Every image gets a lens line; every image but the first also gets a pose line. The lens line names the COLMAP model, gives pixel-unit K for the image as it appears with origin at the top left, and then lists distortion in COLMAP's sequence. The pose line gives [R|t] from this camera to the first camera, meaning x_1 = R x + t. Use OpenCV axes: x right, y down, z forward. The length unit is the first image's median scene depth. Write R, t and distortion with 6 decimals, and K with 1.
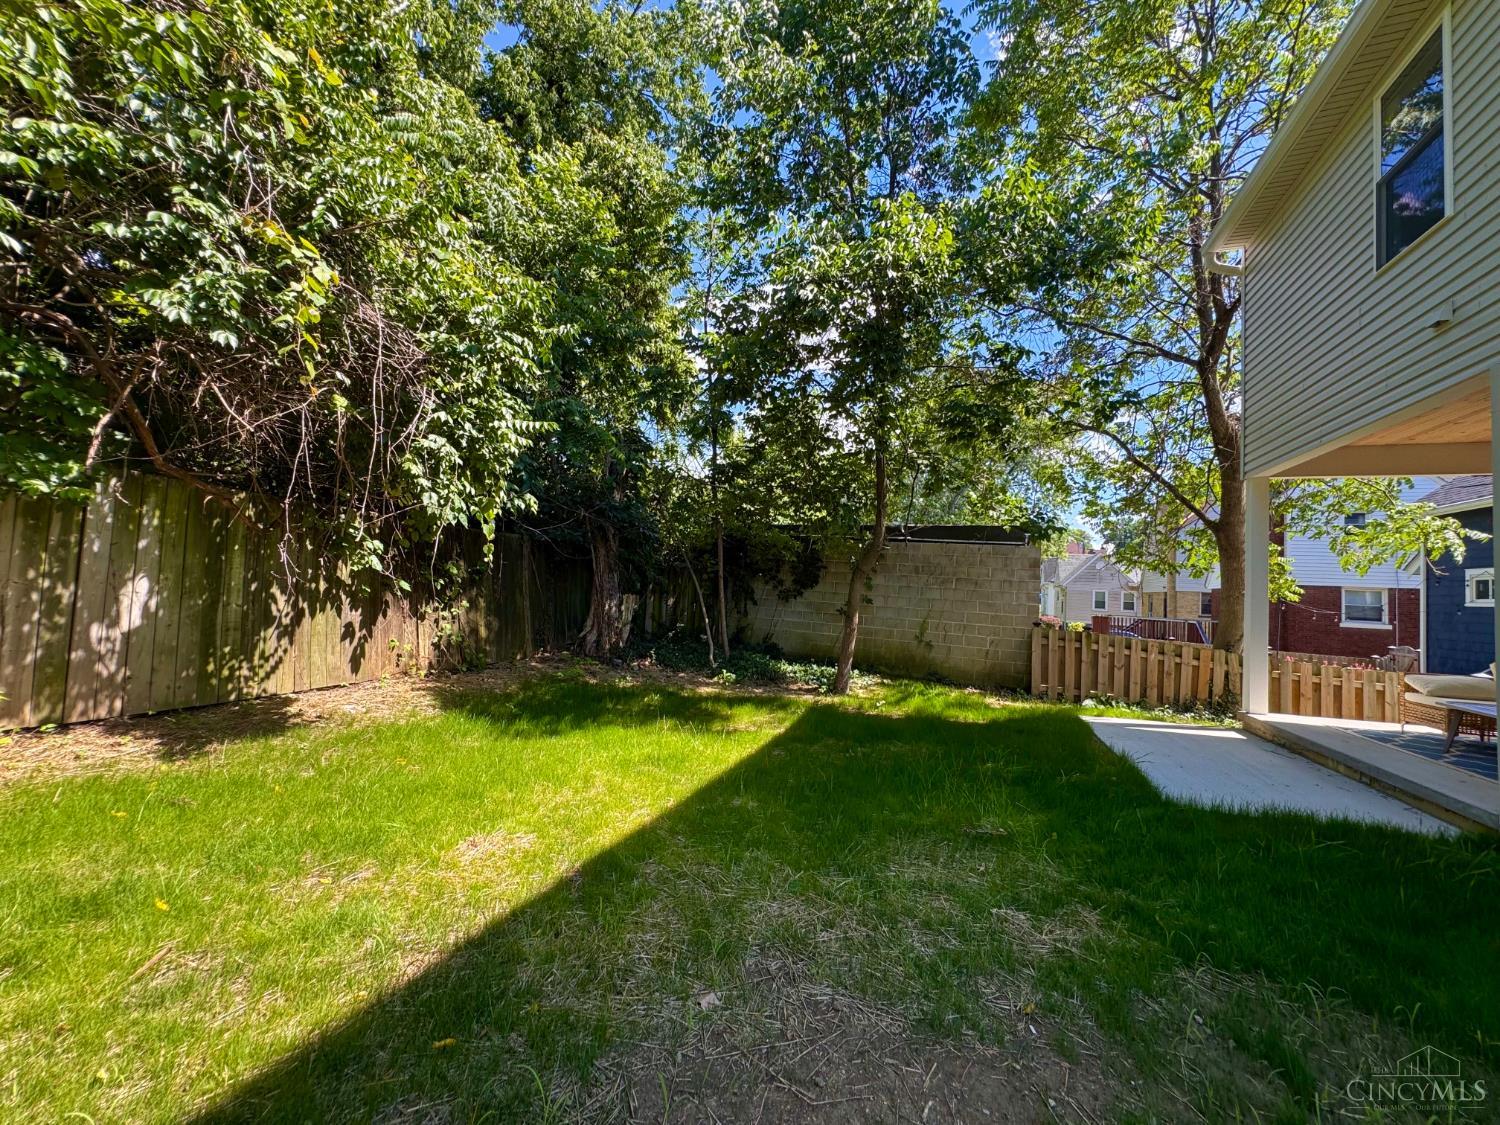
lens RADIAL K [[600.7, 0, 747.2], [0, 600.7, 560.5], [0, 0, 1]] dist [-0.005280, 0.001167]
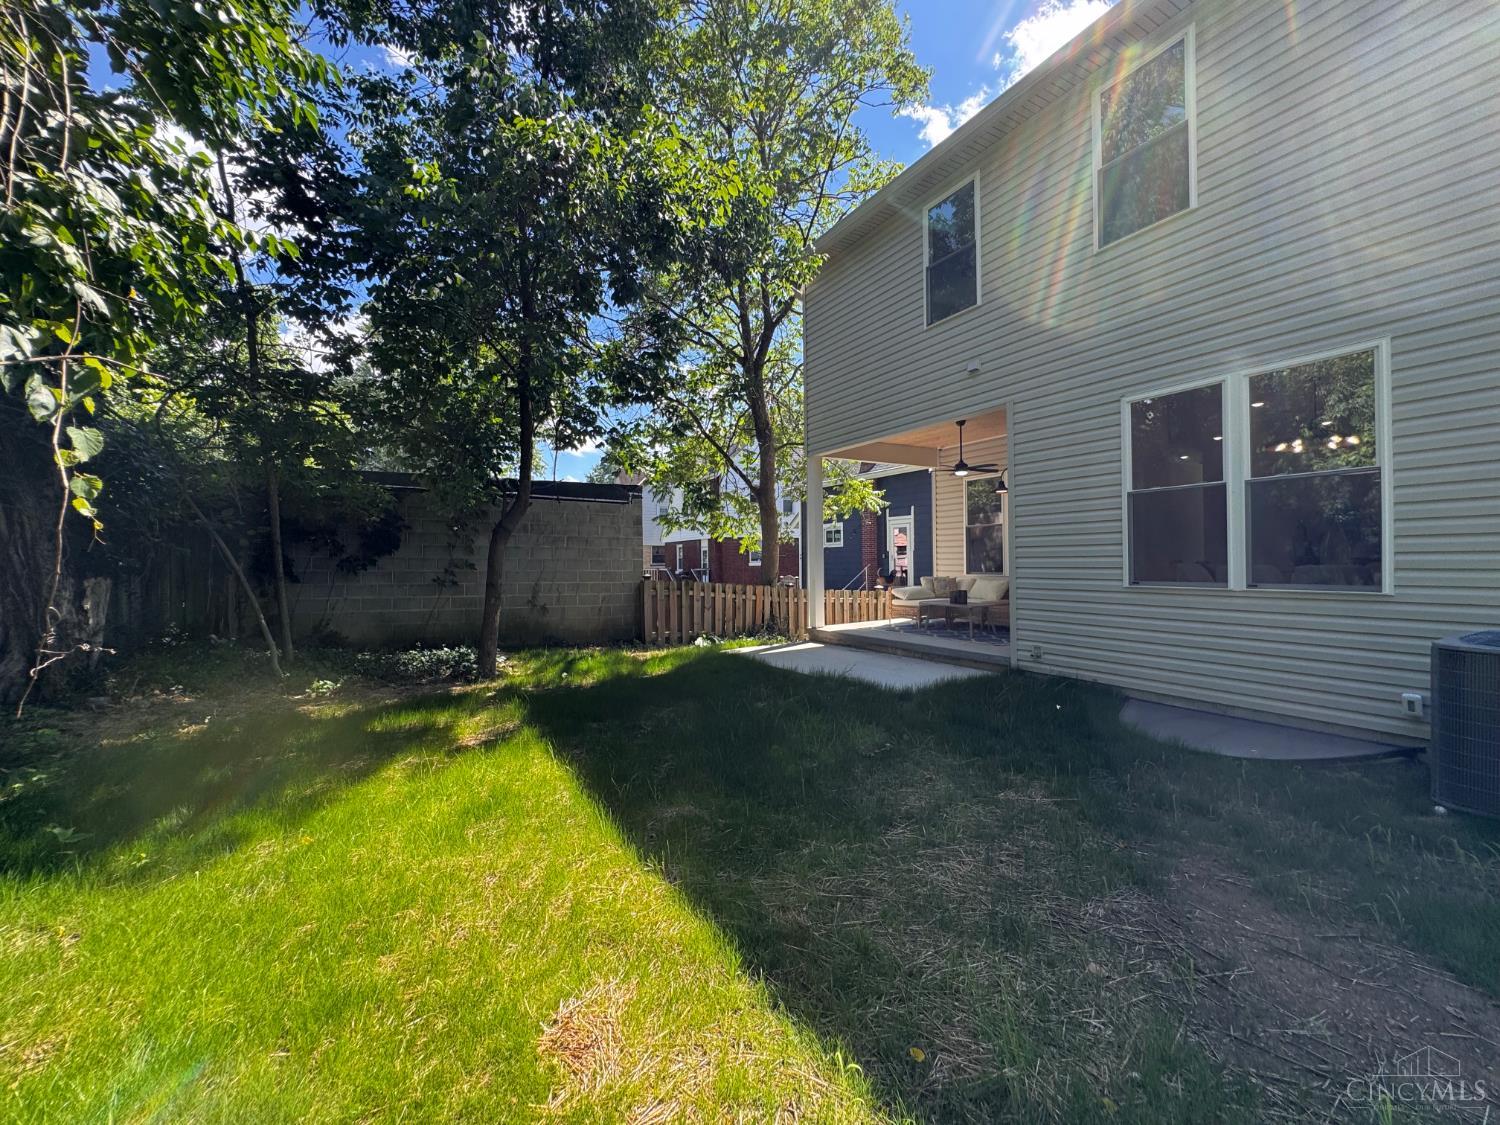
lens RADIAL K [[600.7, 0, 748.6], [0, 600.7, 564.1], [0, 0, 1]] dist [-0.005280, 0.001167]
pose [[0.636125, -0.059564, 0.769284, -0.468822], [0.005063, 0.997317, 0.073033, 0.009589], [-0.771570, -0.042563, 0.634719, 0.362116]]
